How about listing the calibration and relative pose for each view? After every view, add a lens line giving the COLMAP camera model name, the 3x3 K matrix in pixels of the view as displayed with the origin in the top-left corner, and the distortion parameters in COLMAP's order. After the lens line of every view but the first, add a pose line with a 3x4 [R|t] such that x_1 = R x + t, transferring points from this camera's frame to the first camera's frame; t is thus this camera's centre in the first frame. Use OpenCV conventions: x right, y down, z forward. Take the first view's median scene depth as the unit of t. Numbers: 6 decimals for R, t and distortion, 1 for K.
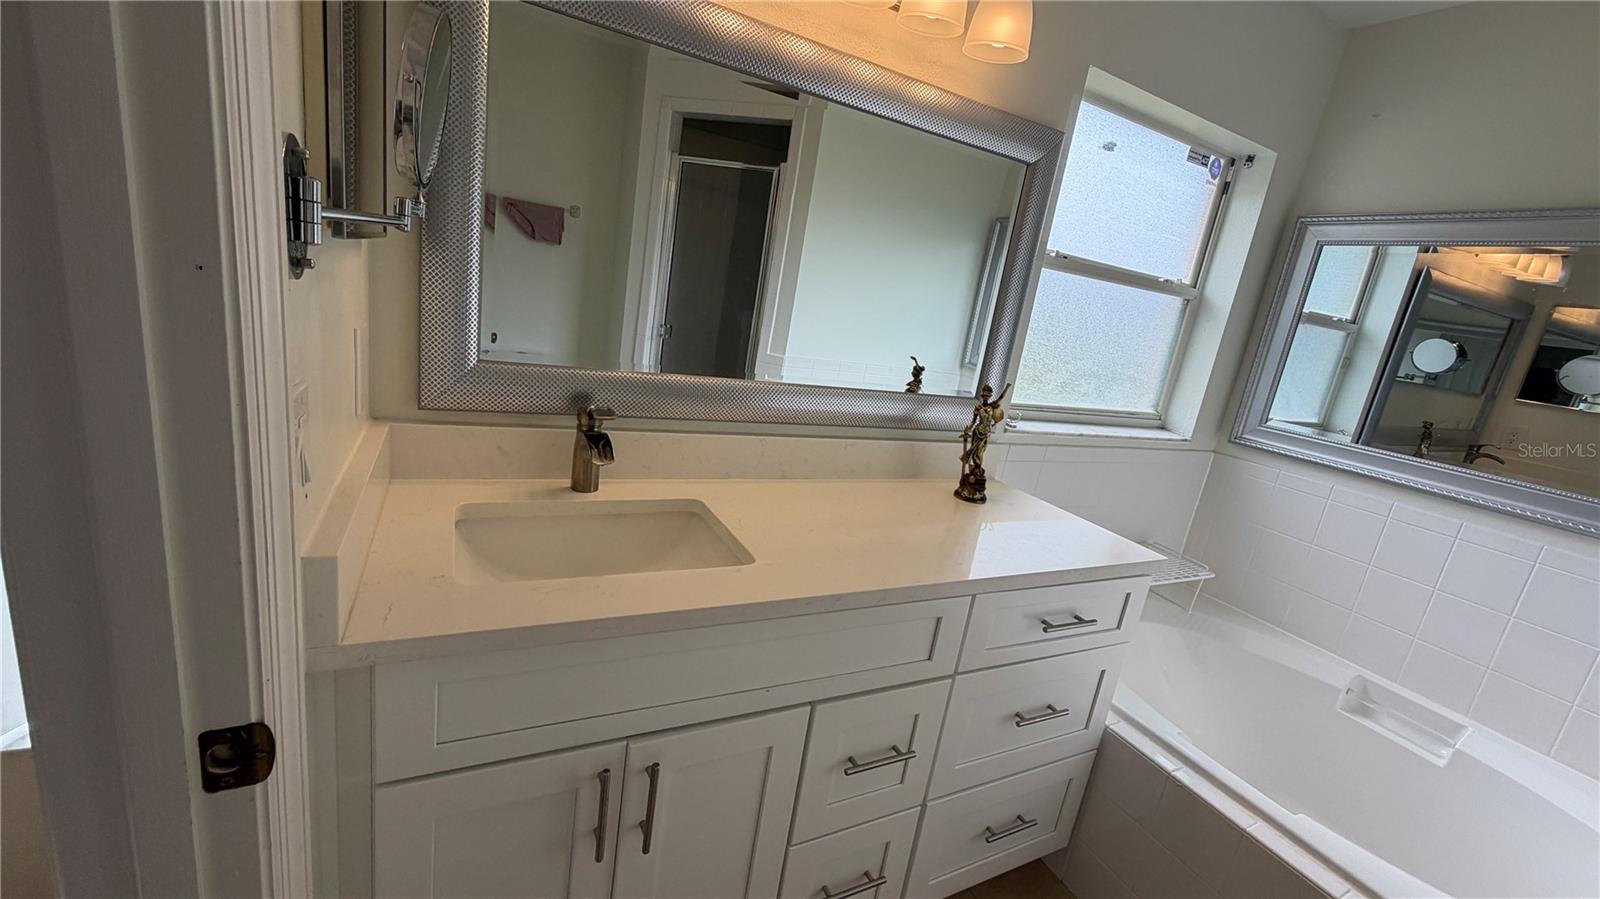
lens RADIAL K [[634.0, 0, 803.8], [0, 634.0, 449.7], [0, 0, 1]] dist [0.000993, -0.000064]
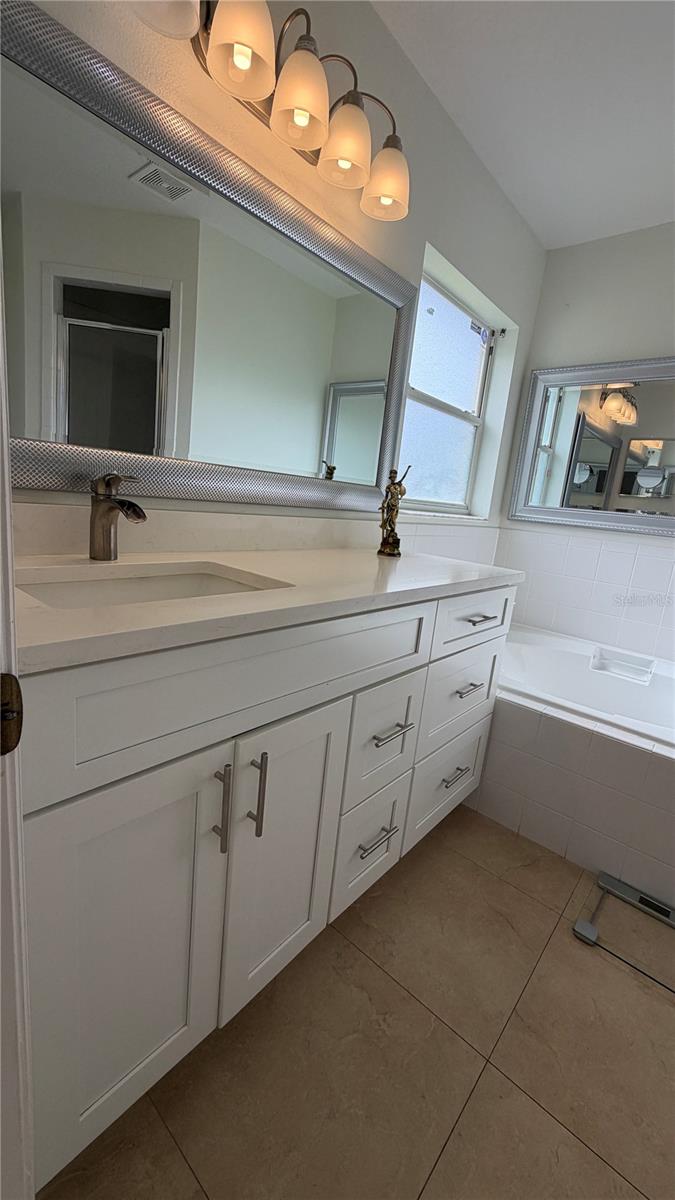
lens RADIAL K [[475.5, 0, 336.8], [0, 475.5, 597.5], [0, 0, 1]] dist [0.000993, -0.000064]
pose [[0.929539, -0.133870, 0.343564, -0.207996], [0.128313, 0.990968, 0.038972, 0.114291], [-0.345678, 0.007858, 0.938320, 0.085713]]
